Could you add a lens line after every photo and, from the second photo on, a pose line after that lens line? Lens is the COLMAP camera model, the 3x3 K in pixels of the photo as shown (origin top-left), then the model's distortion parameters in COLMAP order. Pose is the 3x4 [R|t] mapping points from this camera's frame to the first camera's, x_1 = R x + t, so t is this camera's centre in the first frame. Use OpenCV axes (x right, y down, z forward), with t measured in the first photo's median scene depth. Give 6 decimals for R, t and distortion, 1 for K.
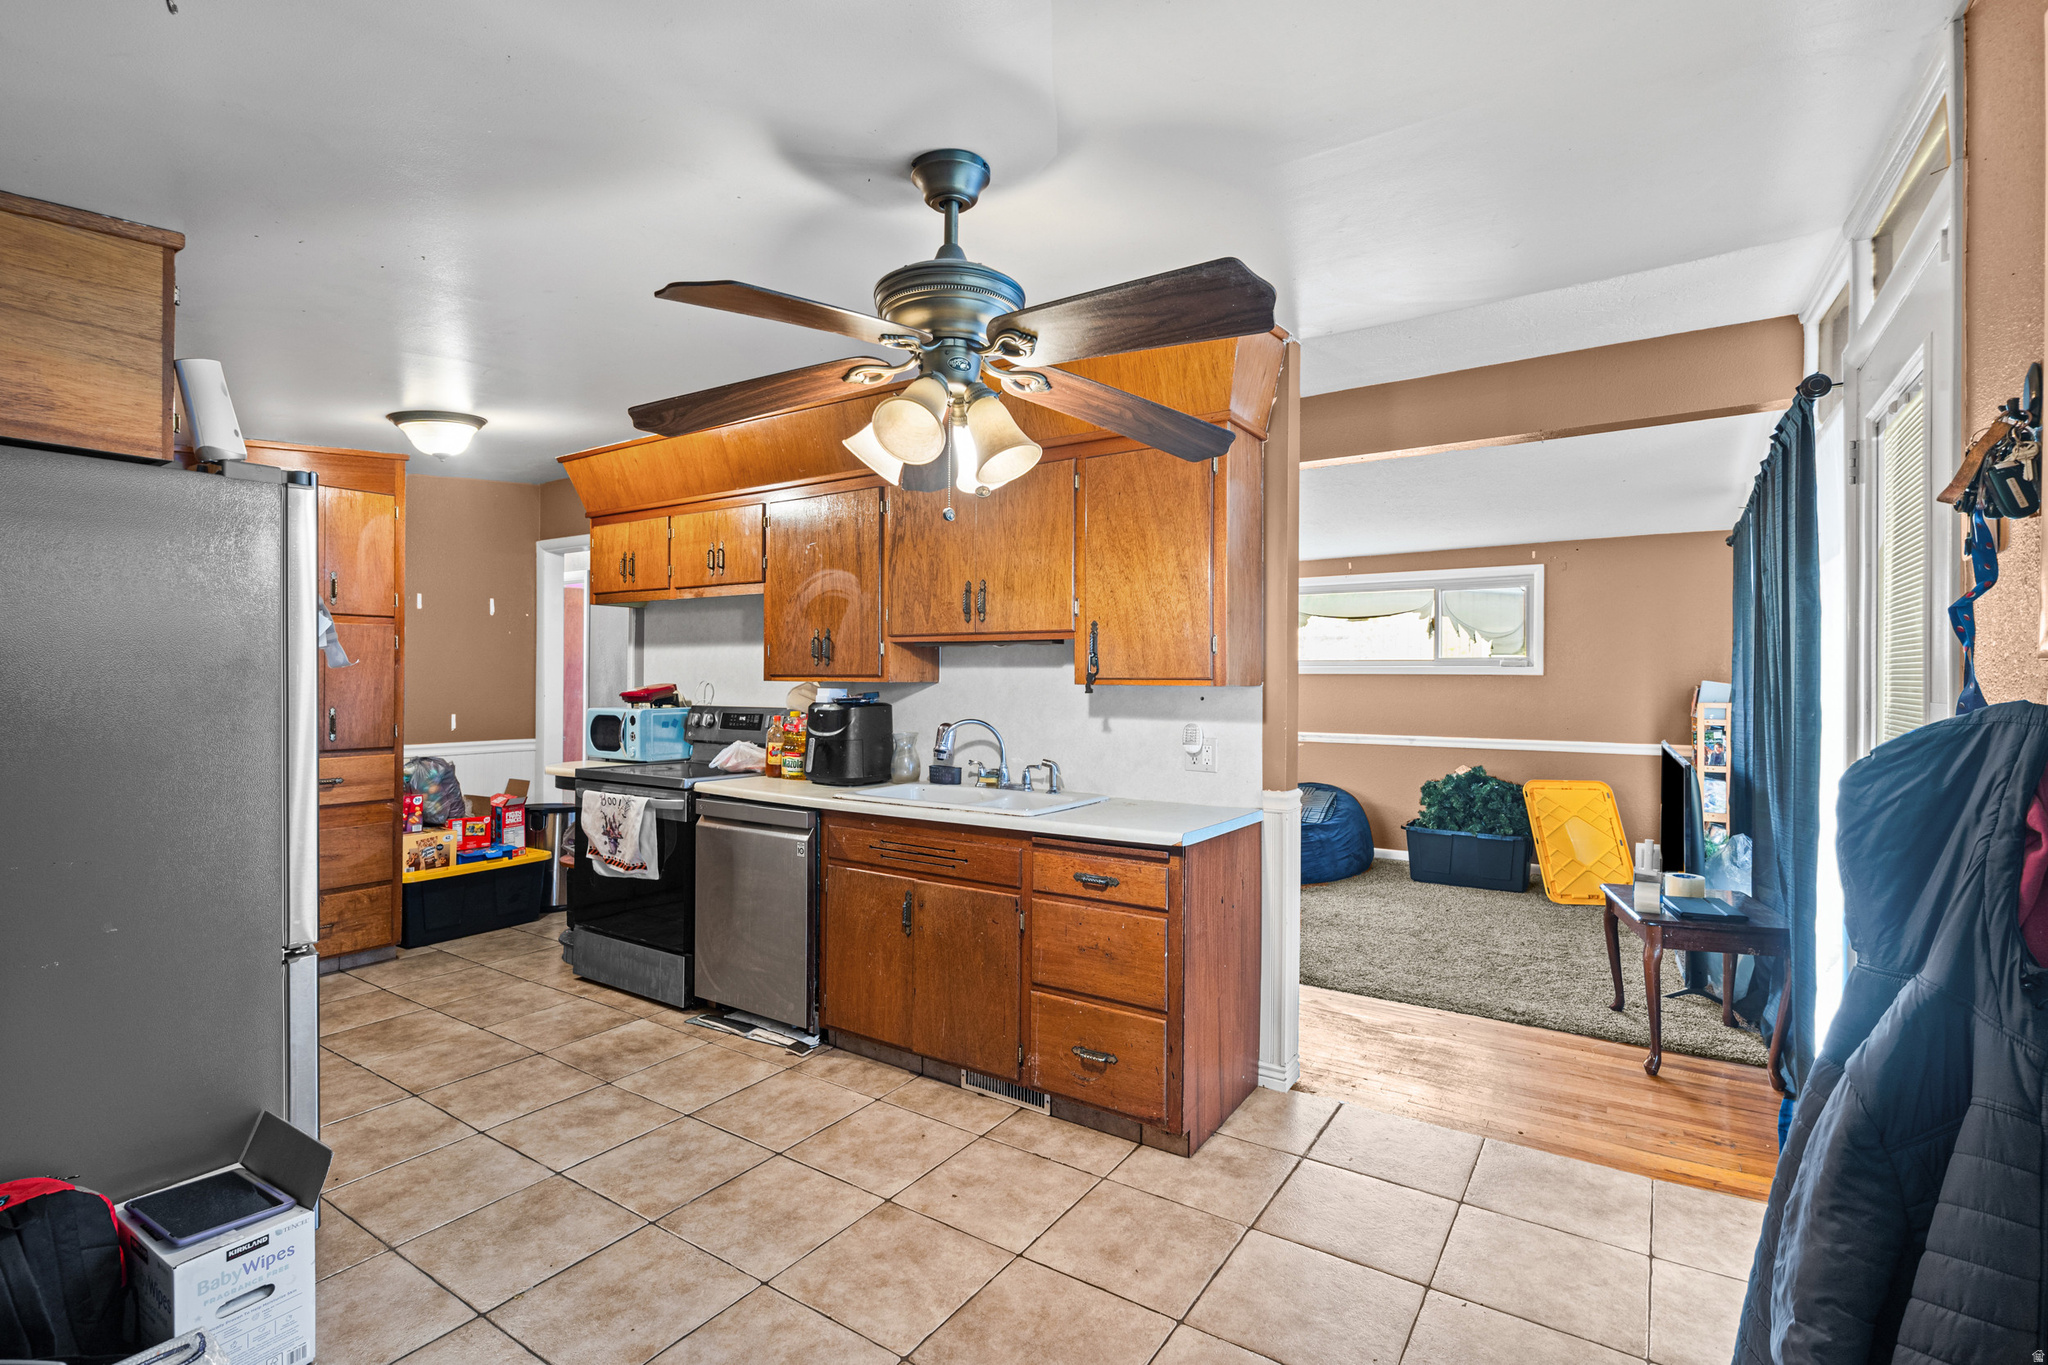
lens RADIAL K [[931.8, 0, 1021.7], [0, 931.8, 680.9], [0, 0, 1]] dist [-0.000174, -0.000729]
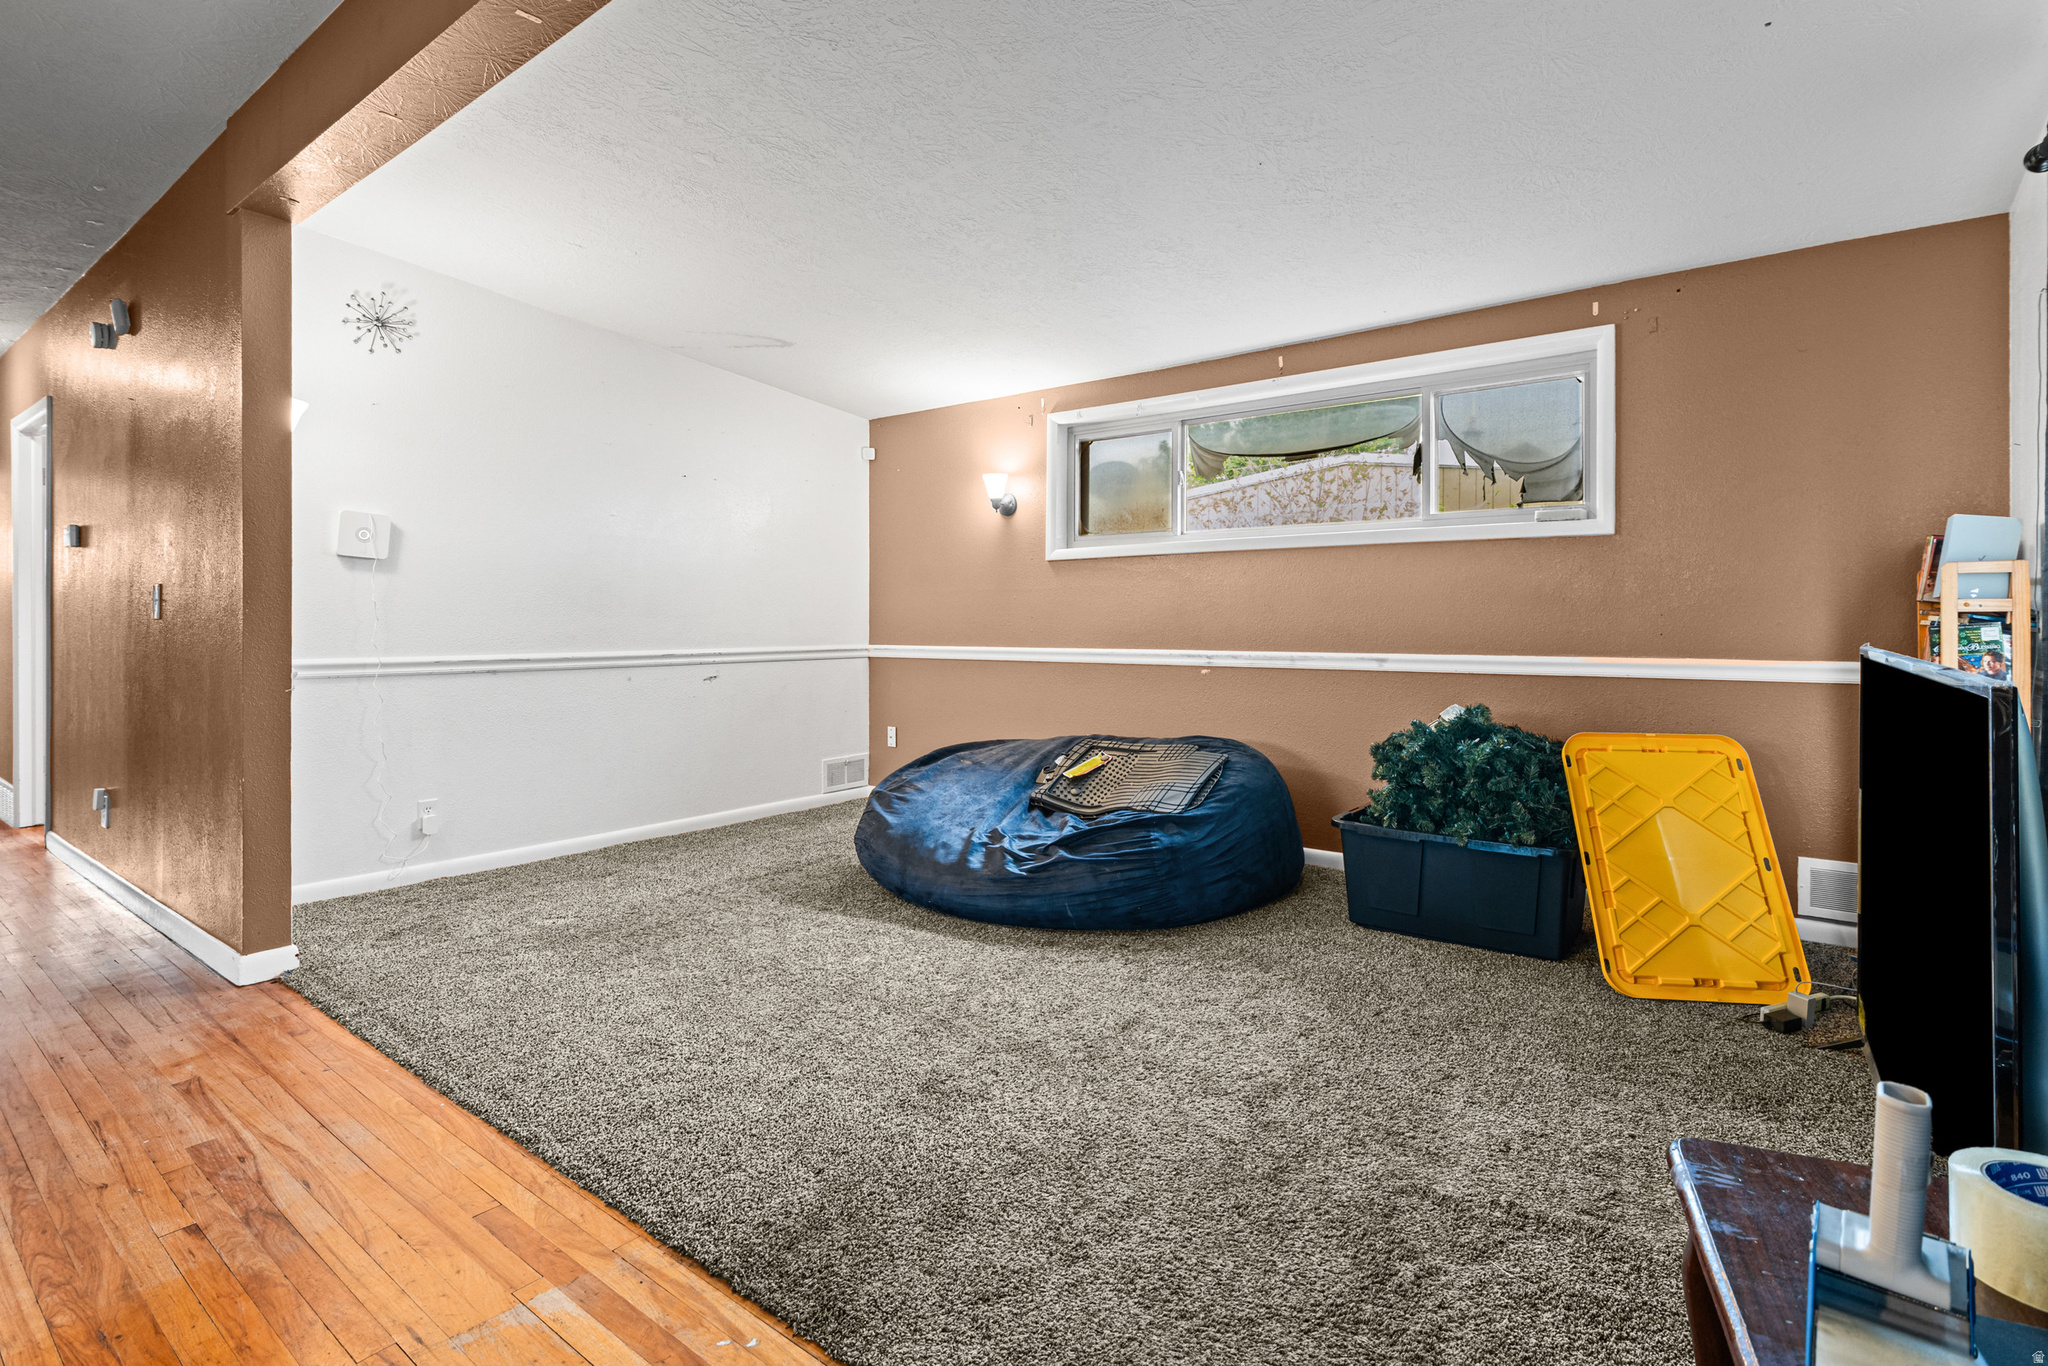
lens RADIAL K [[996.8, 0, 1046.0], [0, 996.8, 619.9], [0, 0, 1]] dist [0.000360, -0.000283]
pose [[0.997996, -0.008503, -0.062708, 0.301859], [0.008519, 0.999964, -0.000010, 0.044354], [0.062706, -0.000524, 0.998032, 0.458195]]
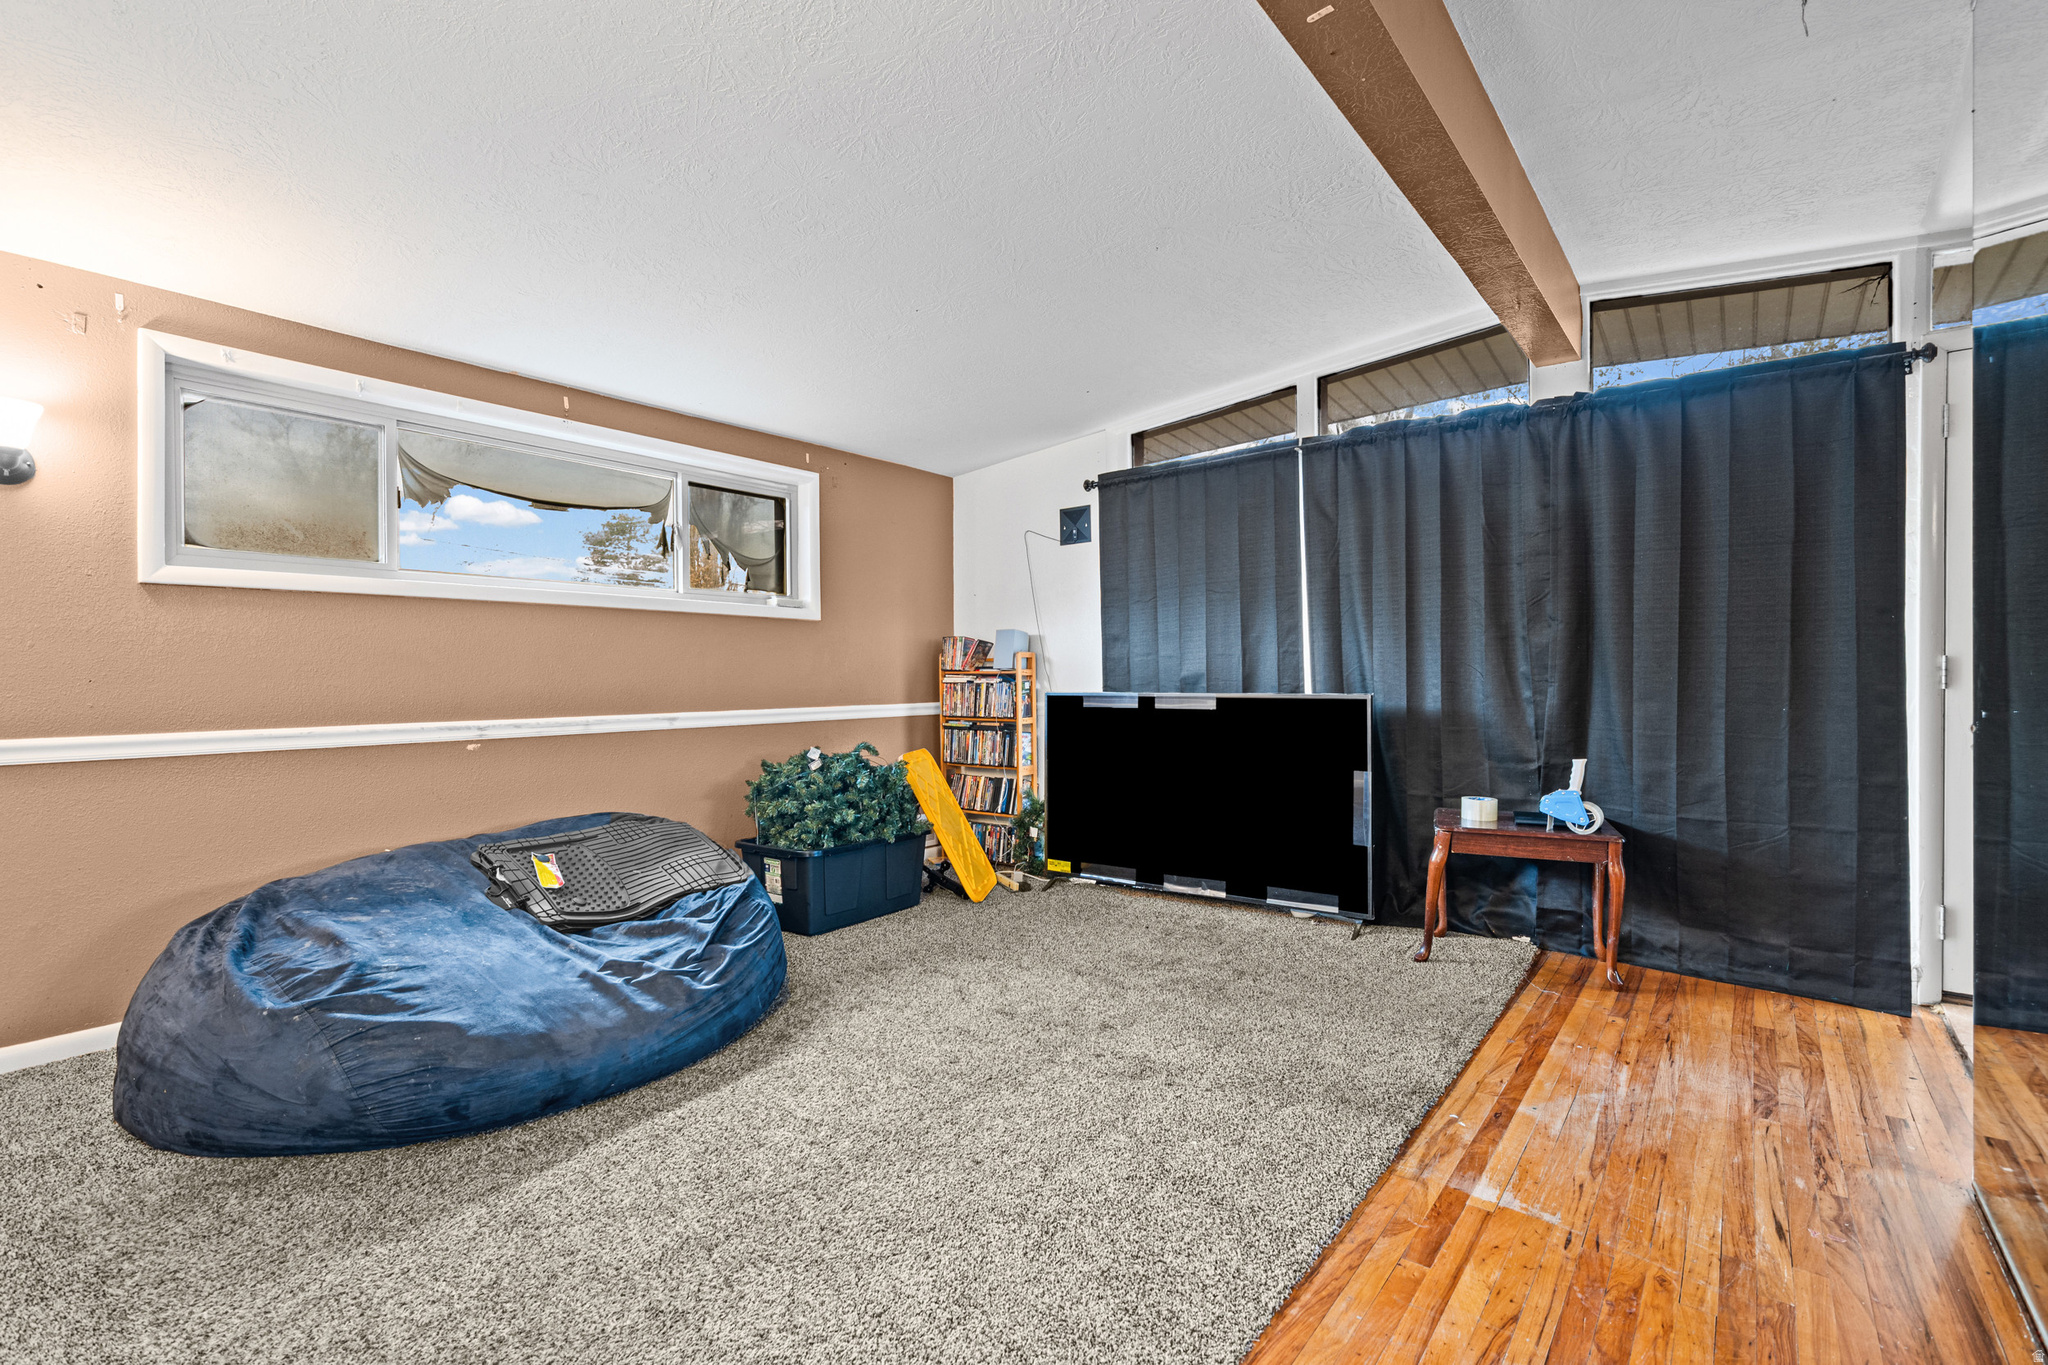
lens RADIAL K [[931.8, 0, 1018.2], [0, 931.8, 682.2], [0, 0, 1]] dist [-0.000174, -0.000729]
pose [[0.073564, -0.009503, 0.997245, -0.202046], [0.008440, 0.999925, 0.008906, 0.042445], [-0.997255, 0.007762, 0.073638, 0.868643]]
